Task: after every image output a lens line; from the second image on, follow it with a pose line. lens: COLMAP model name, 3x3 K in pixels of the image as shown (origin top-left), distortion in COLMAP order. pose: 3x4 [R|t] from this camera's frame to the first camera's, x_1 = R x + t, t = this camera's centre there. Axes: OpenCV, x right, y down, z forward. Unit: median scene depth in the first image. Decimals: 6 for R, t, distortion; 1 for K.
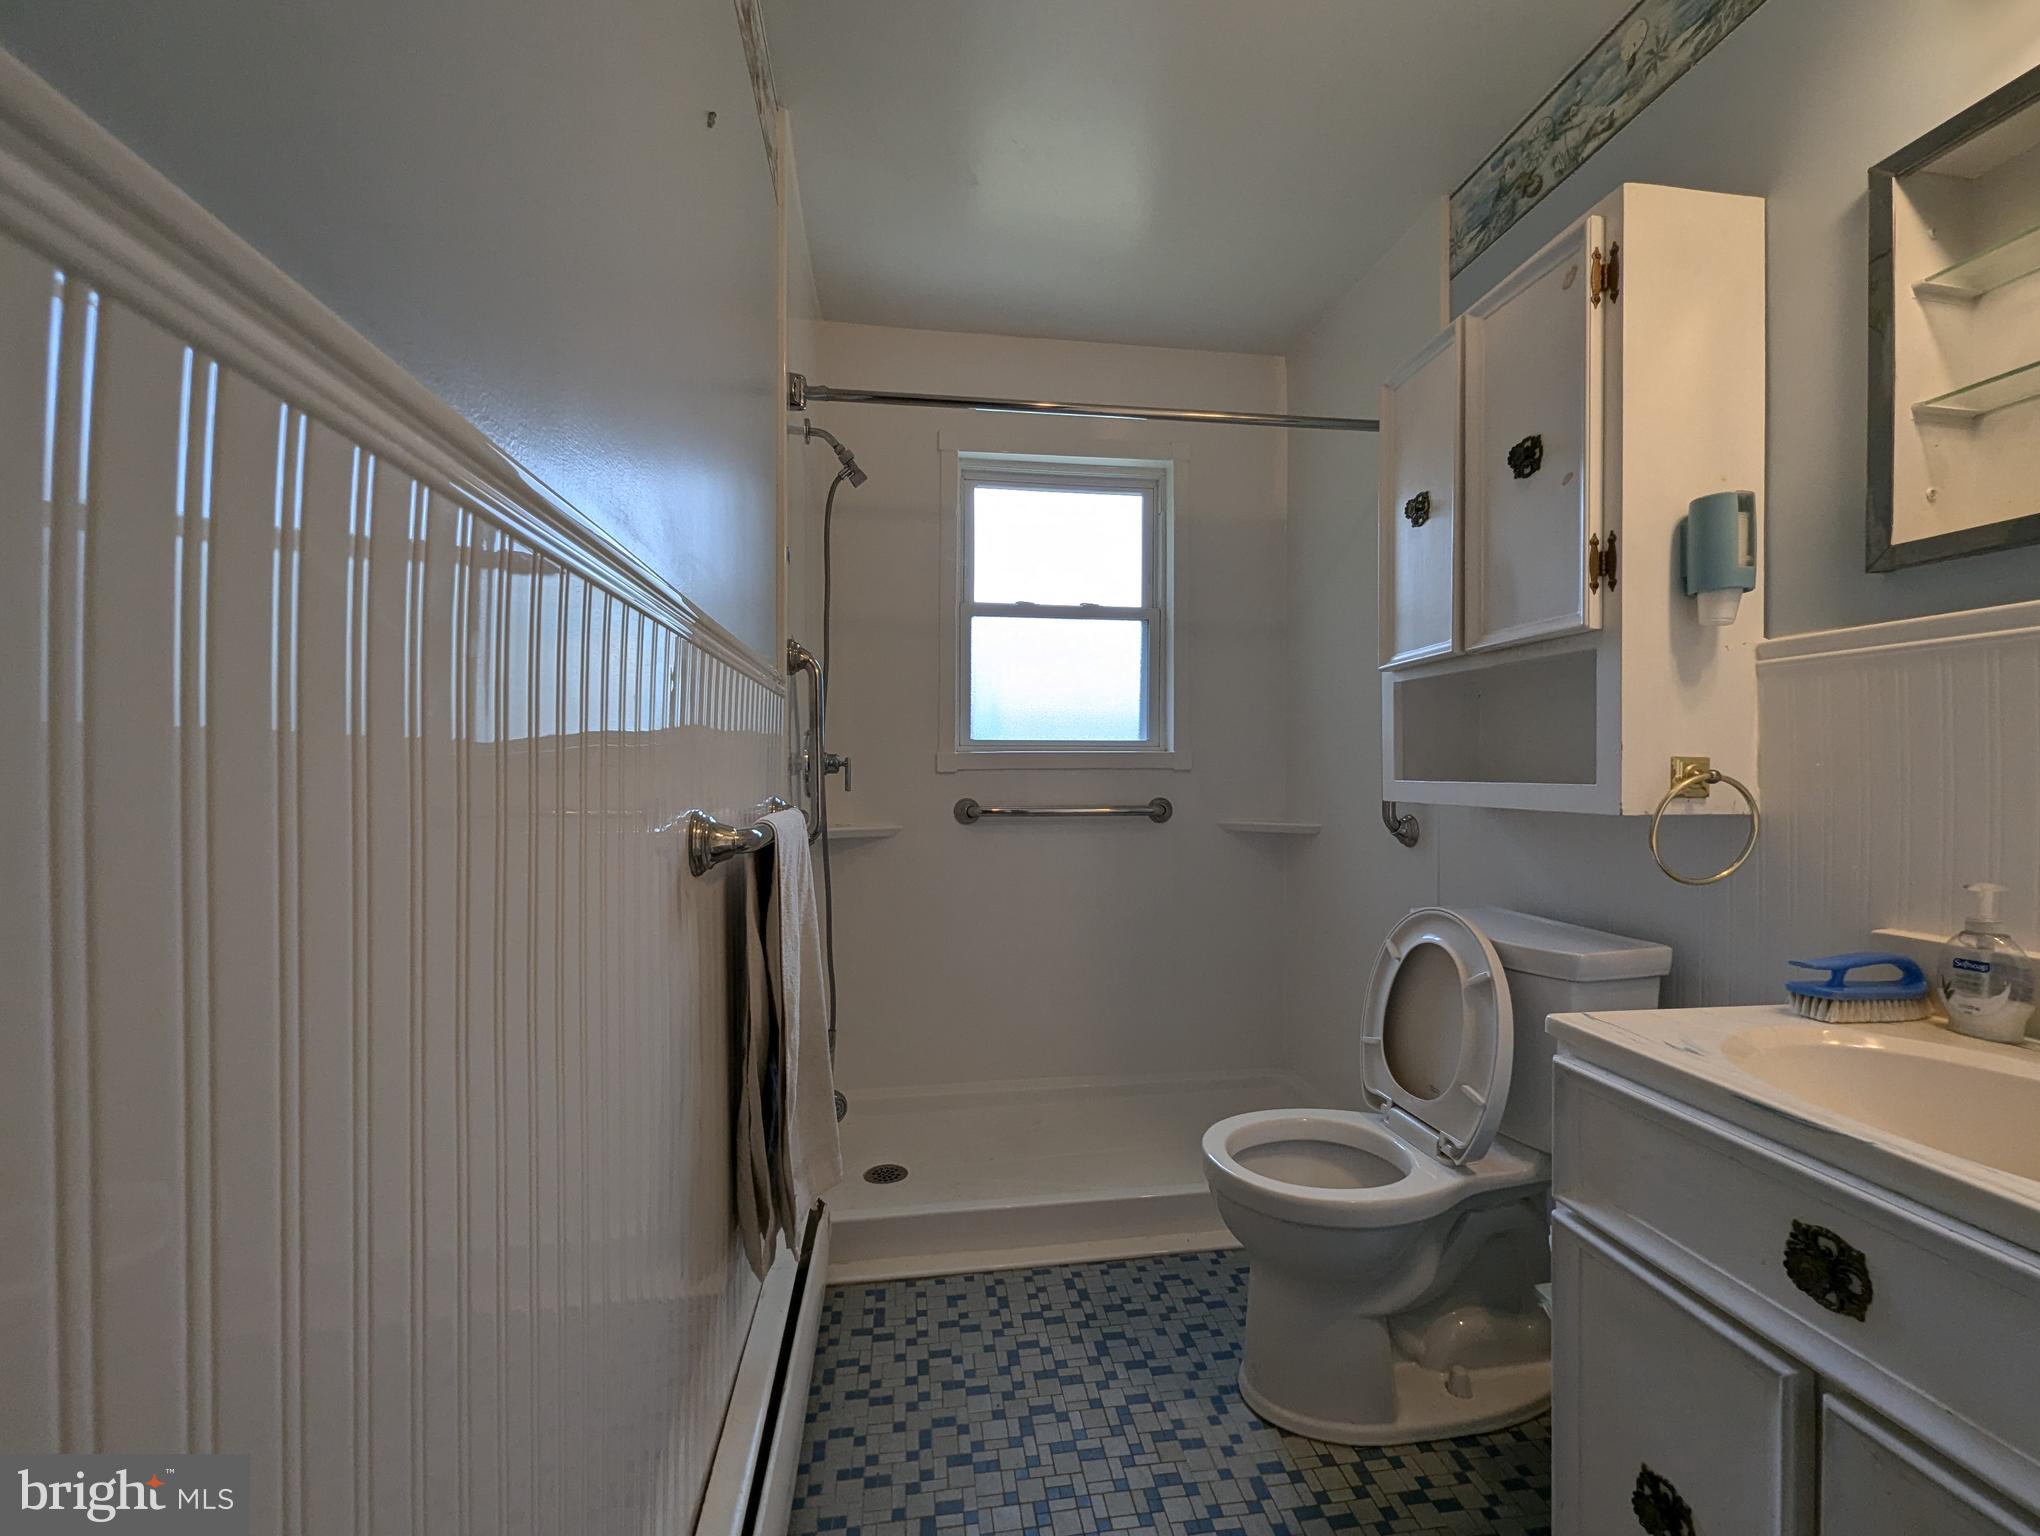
lens RADIAL K [[848.8, 0, 1024.7], [0, 848.8, 773.8], [0, 0, 1]] dist [0.002091, 0.000426]
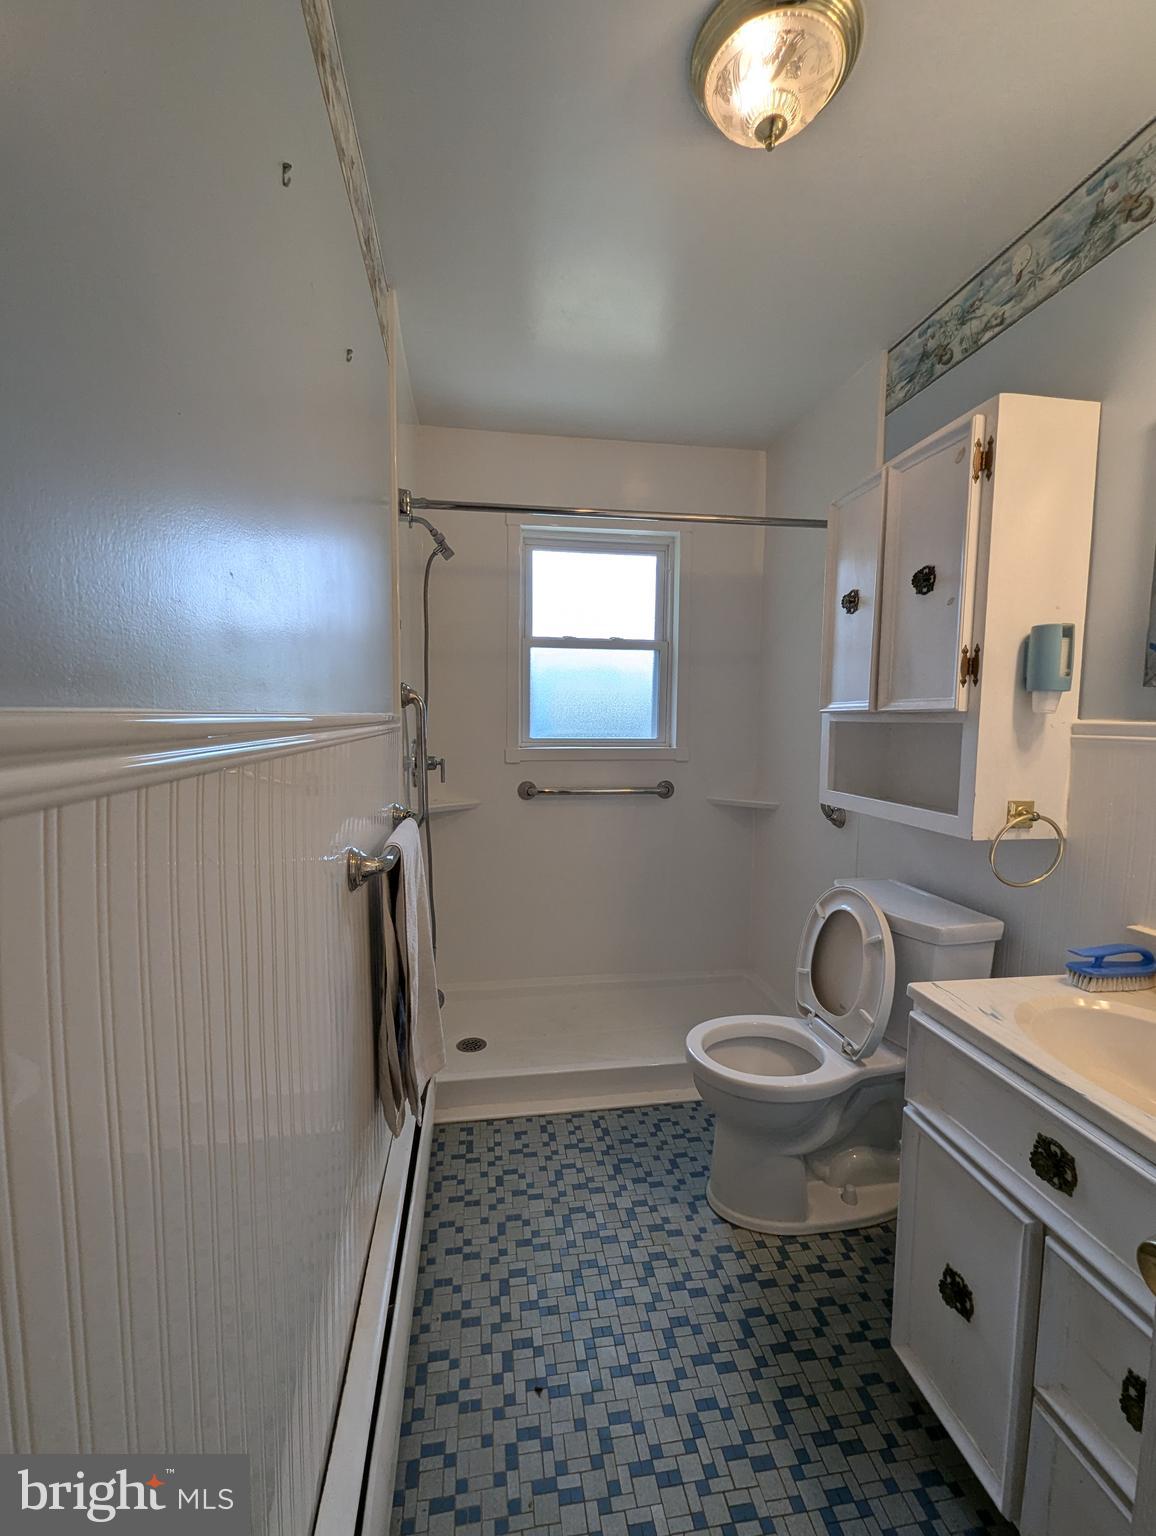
lens RADIAL K [[638.9, 0, 568.2], [0, 638.9, 771.5], [0, 0, 1]] dist [0.001679, -0.000427]
pose [[0.999979, 0.006442, 0.000842, -0.002283], [-0.006489, 0.996665, 0.081342, -0.134390], [-0.000315, -0.081346, 0.996686, -0.085403]]
